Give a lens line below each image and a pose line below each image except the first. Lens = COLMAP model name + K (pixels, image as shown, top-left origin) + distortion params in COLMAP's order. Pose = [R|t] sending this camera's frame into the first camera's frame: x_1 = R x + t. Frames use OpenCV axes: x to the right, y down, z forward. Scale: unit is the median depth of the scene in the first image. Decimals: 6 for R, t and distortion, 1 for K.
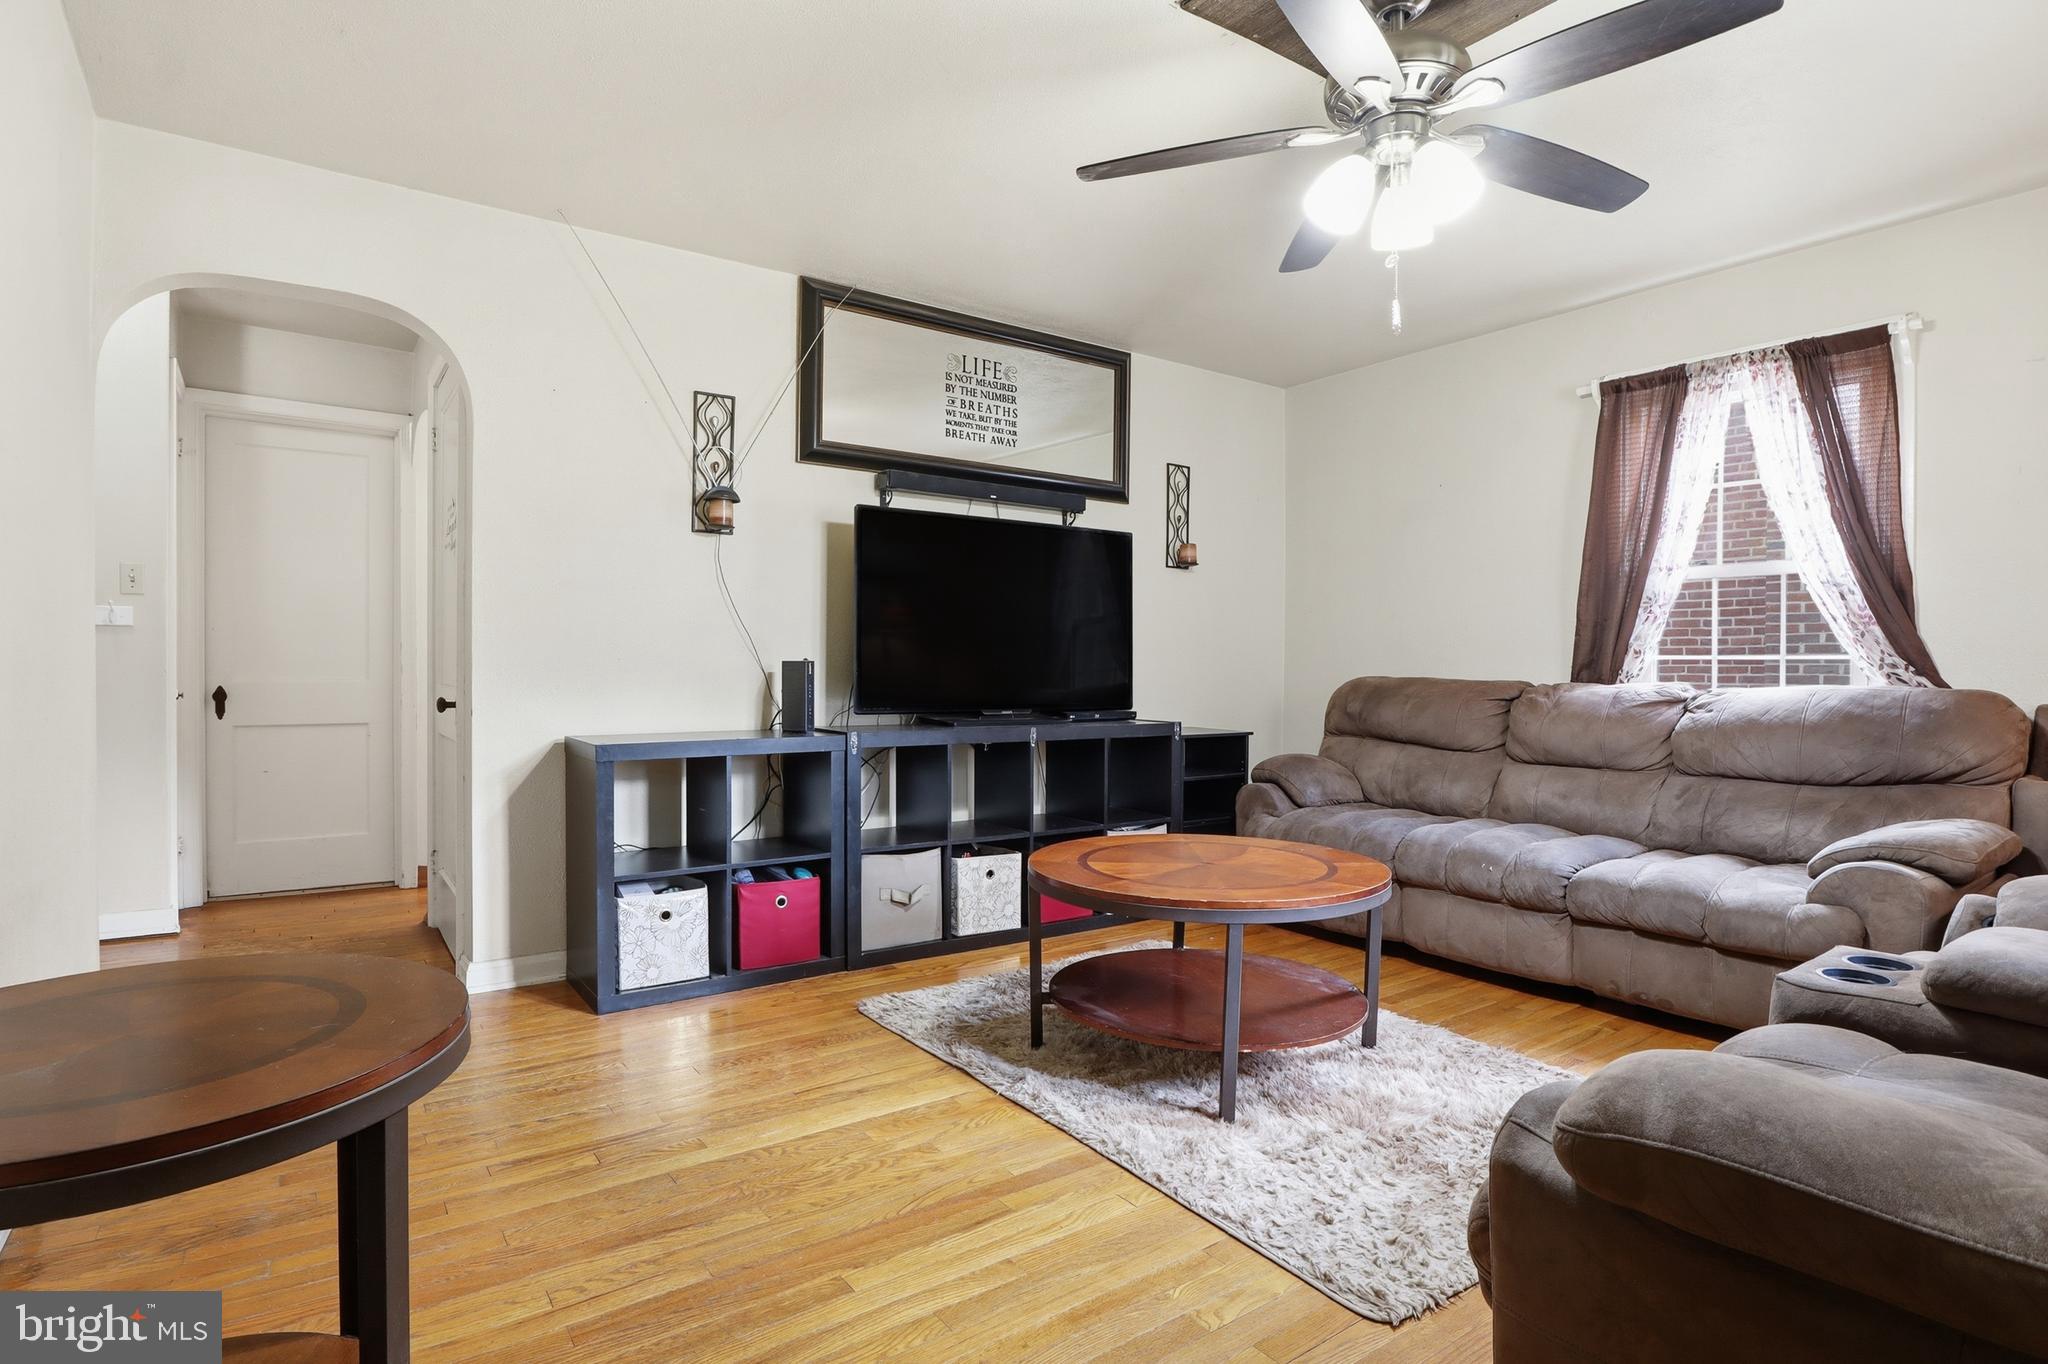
lens RADIAL K [[1069.0, 0, 1032.5], [0, 1069.0, 668.7], [0, 0, 1]] dist [-0.002842, 0.000944]
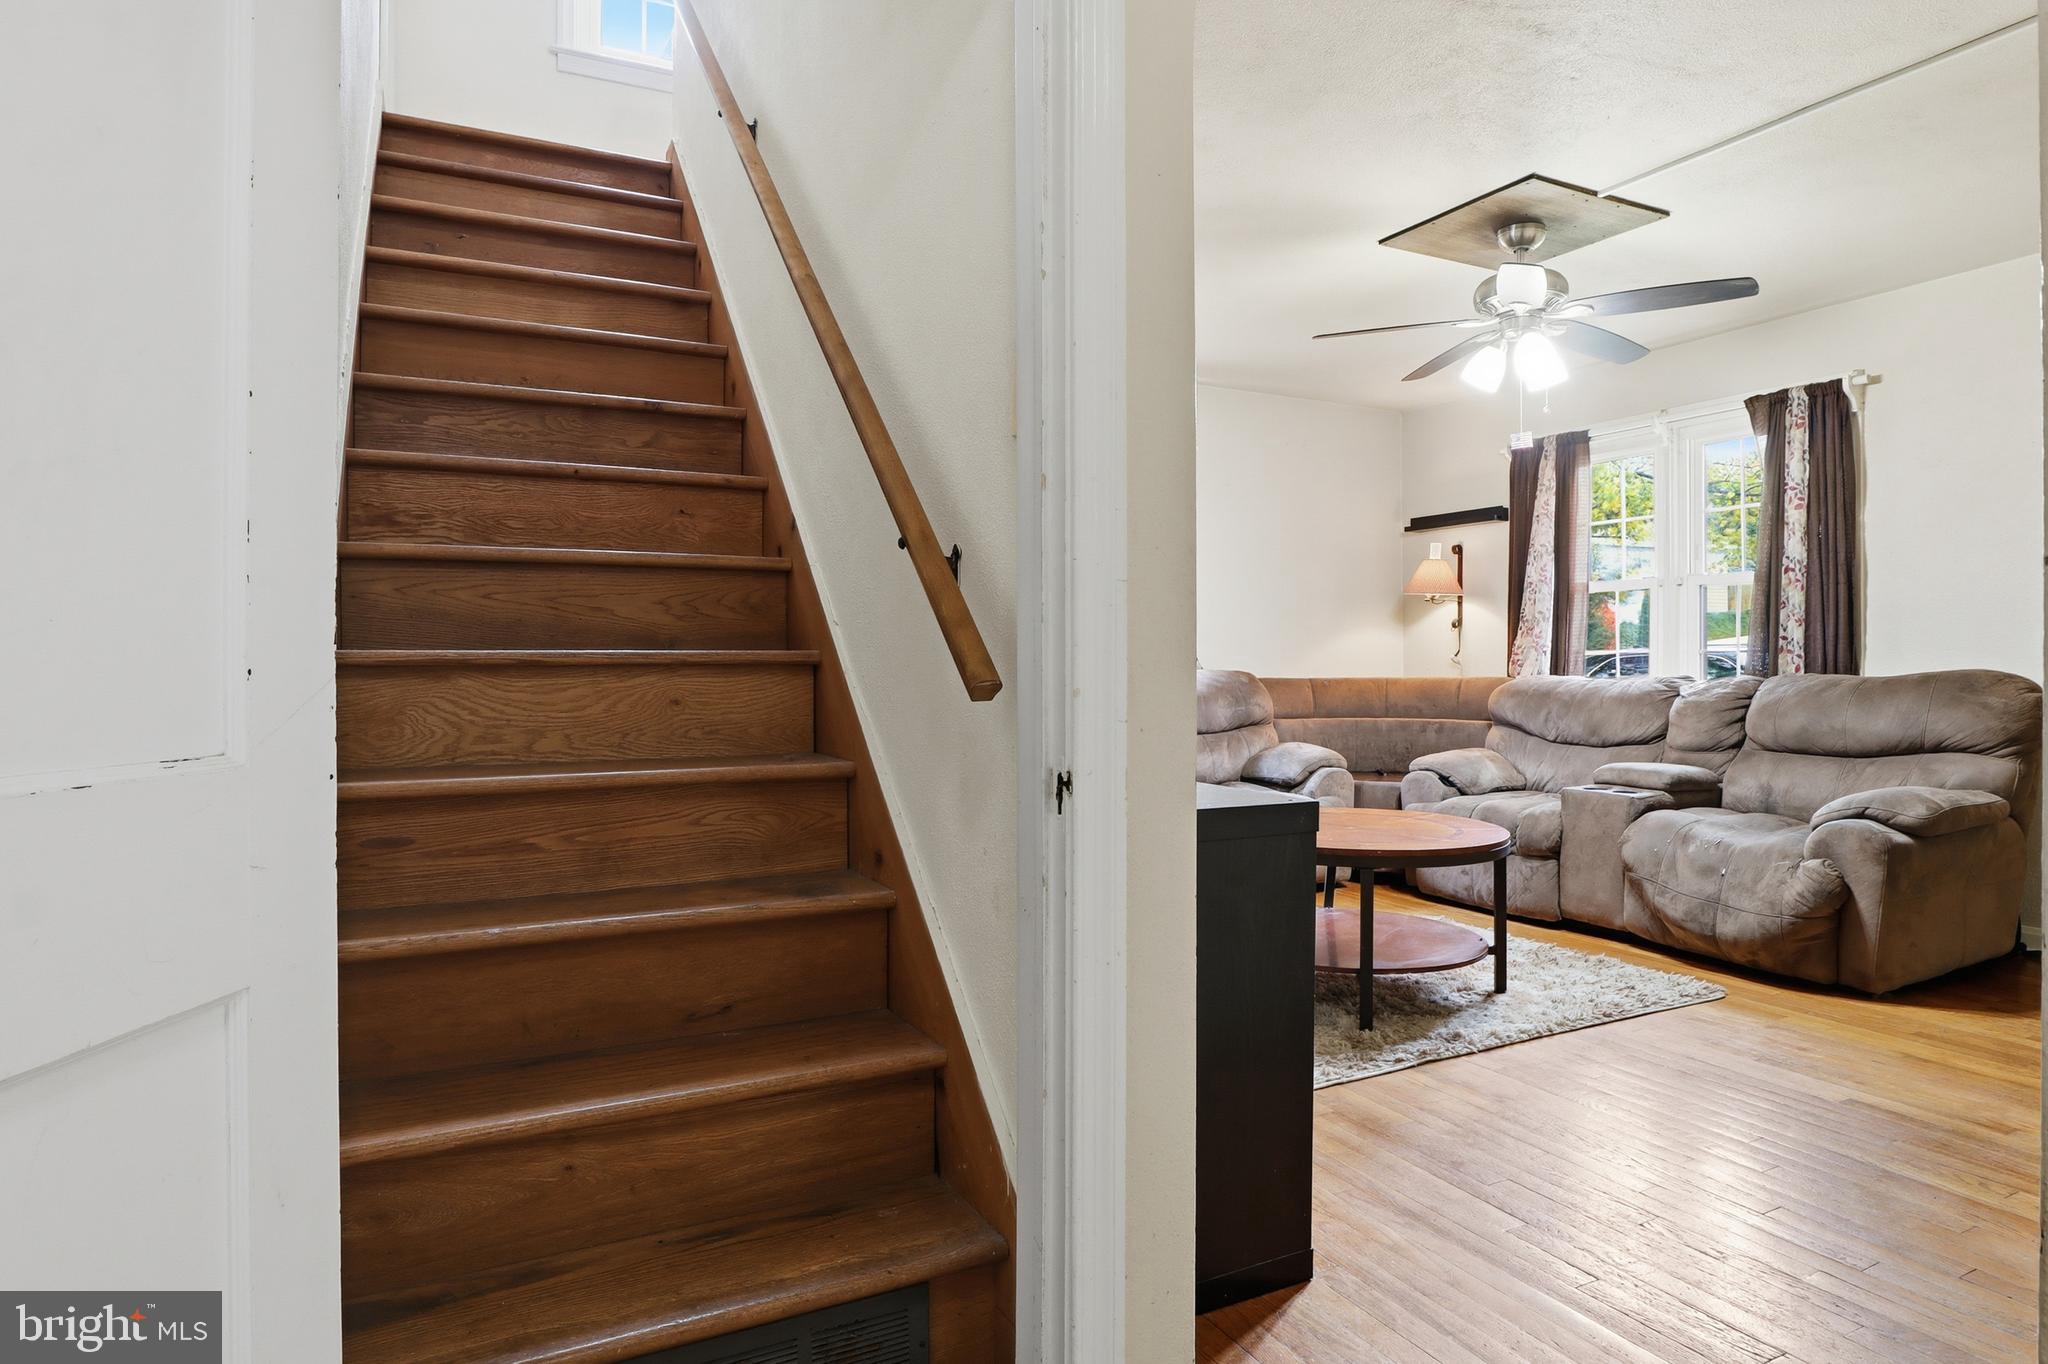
lens RADIAL K [[1164.7, 0, 1042.6], [0, 1164.7, 653.3], [0, 0, 1]] dist [-0.009208, 0.007788]
pose [[0.141269, -0.004762, 0.989960, -0.969626], [0.013039, 0.999911, 0.002950, -0.015201], [-0.989885, 0.012491, 0.141319, 0.966187]]
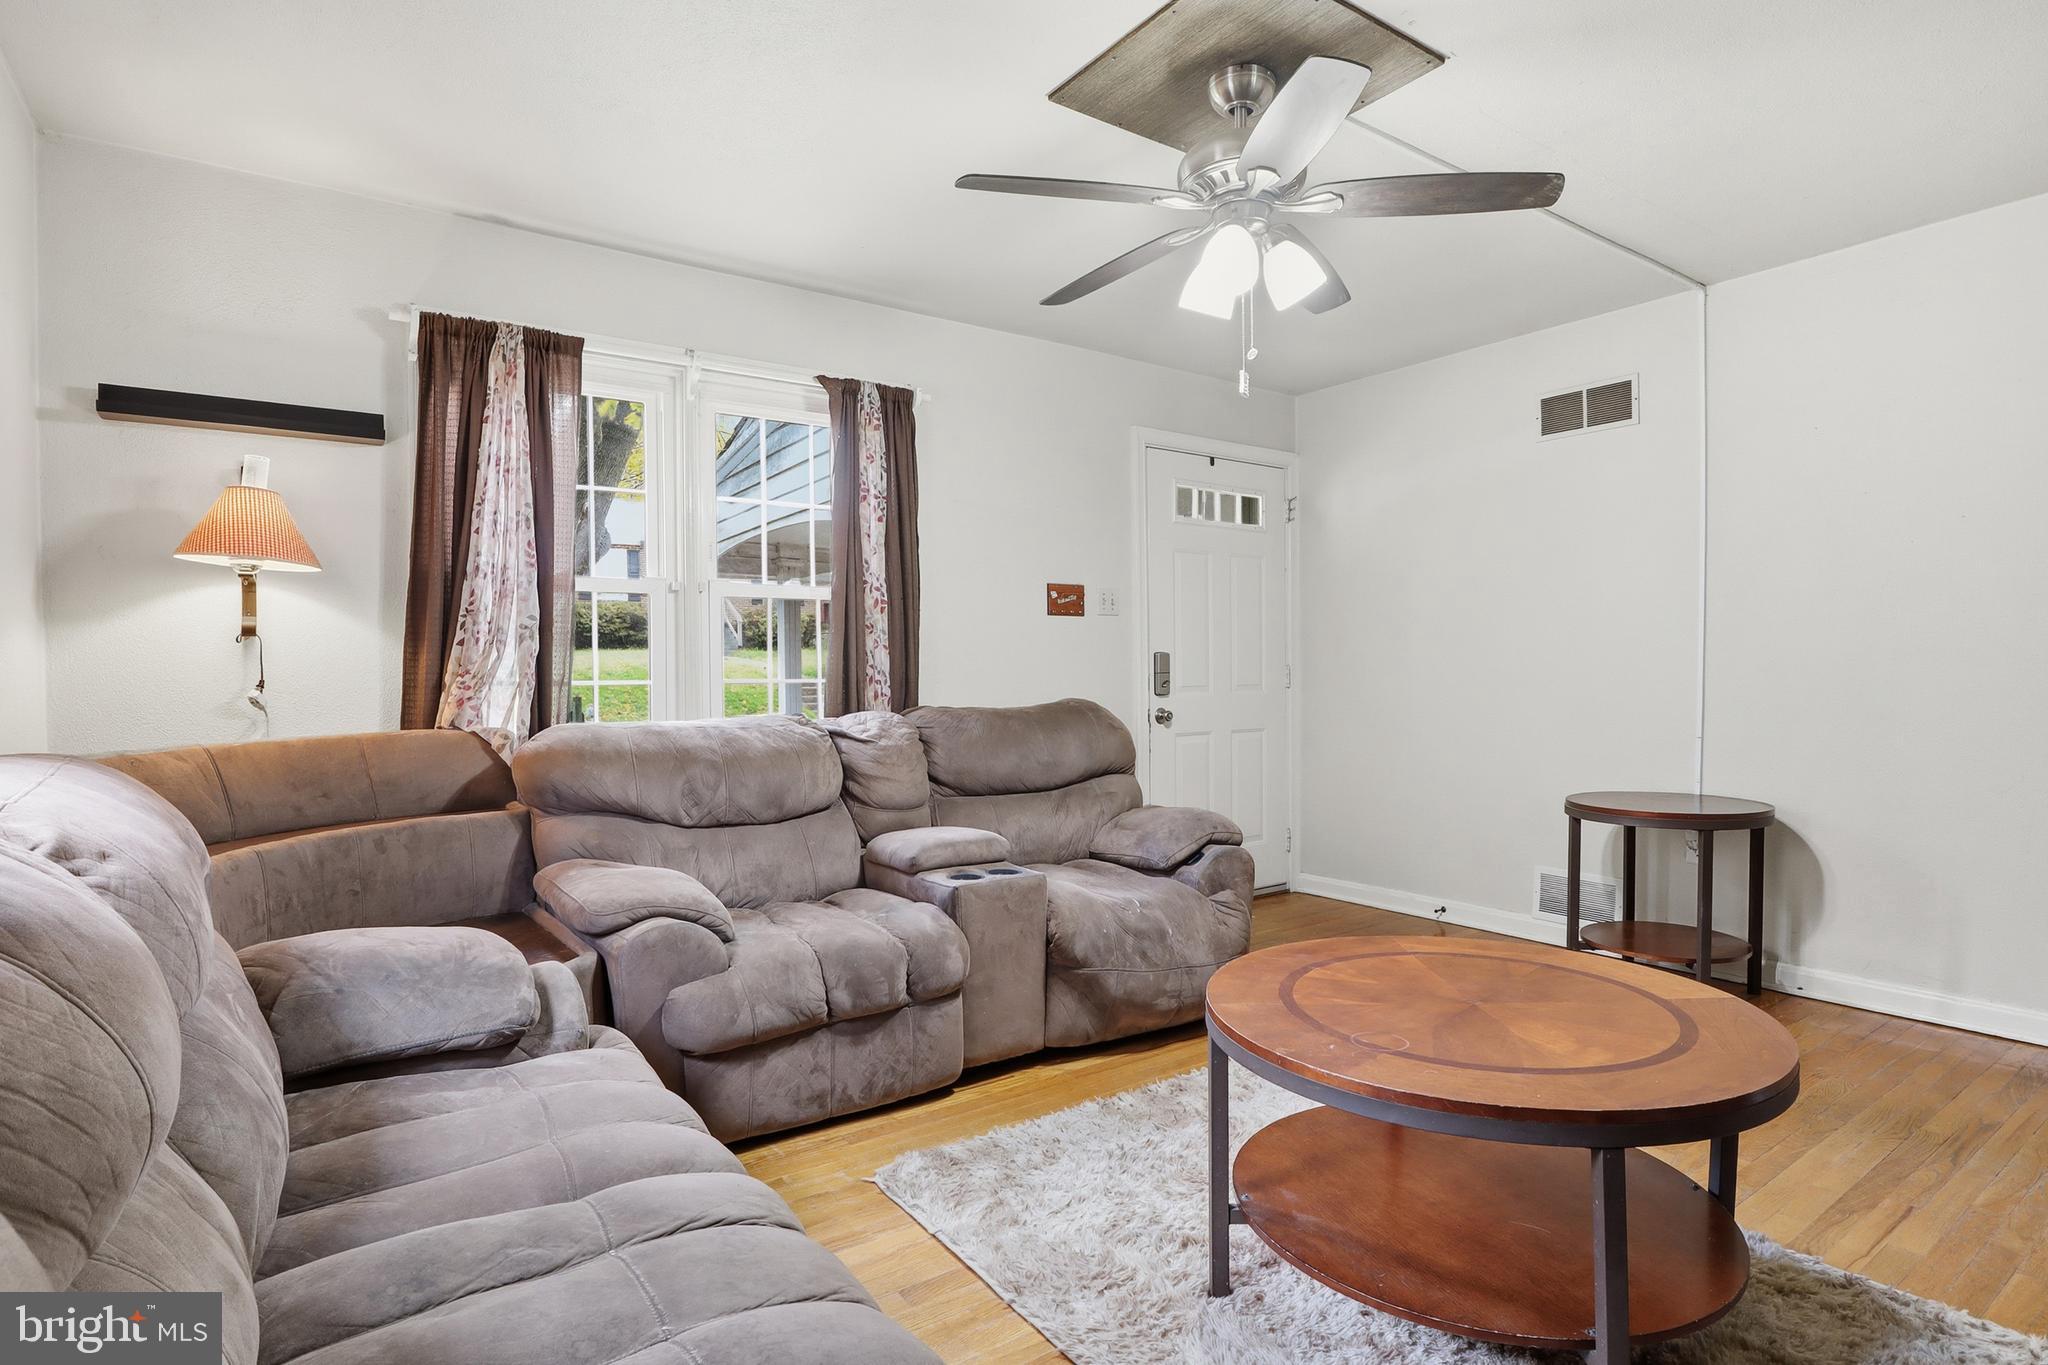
lens RADIAL K [[1069.0, 0, 1023.6], [0, 1069.0, 681.0], [0, 0, 1]] dist [-0.002842, 0.000944]
pose [[-0.999339, 0.000450, 0.036348, 0.335662], [0.000961, 0.999901, 0.014039, -0.018682], [-0.036338, 0.014065, -0.999241, 1.392821]]
